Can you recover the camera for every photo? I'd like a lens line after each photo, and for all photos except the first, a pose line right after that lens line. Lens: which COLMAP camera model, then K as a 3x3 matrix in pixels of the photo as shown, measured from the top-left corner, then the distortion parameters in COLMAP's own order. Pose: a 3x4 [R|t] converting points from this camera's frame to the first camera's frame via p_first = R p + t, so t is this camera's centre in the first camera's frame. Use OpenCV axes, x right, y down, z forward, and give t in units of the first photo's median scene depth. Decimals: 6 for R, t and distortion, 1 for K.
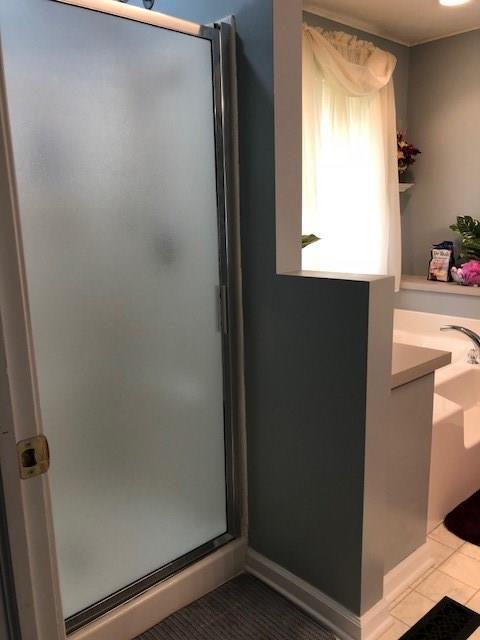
lens RADIAL K [[527.3, 0, 243.3], [0, 527.3, 322.7], [0, 0, 1]] dist [-0.002575, 0.009786]
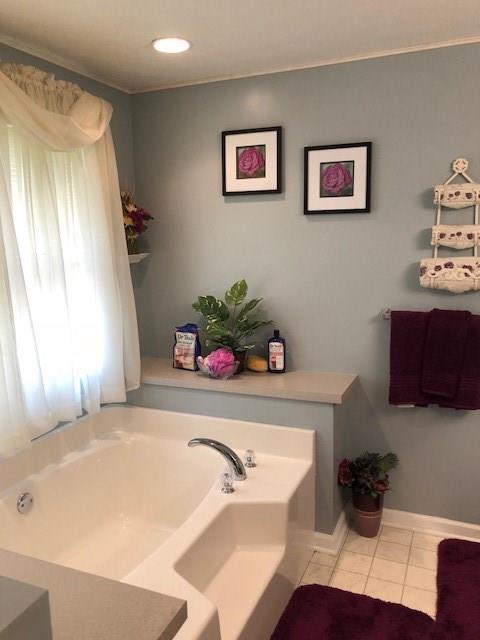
lens RADIAL K [[527.3, 0, 243.3], [0, 527.3, 322.7], [0, 0, 1]] dist [-0.002575, 0.009786]
pose [[0.906413, -0.065552, 0.417275, 0.111786], [0.085801, 0.995862, -0.029935, -0.127290], [-0.413587, 0.062936, 0.908287, 0.196568]]
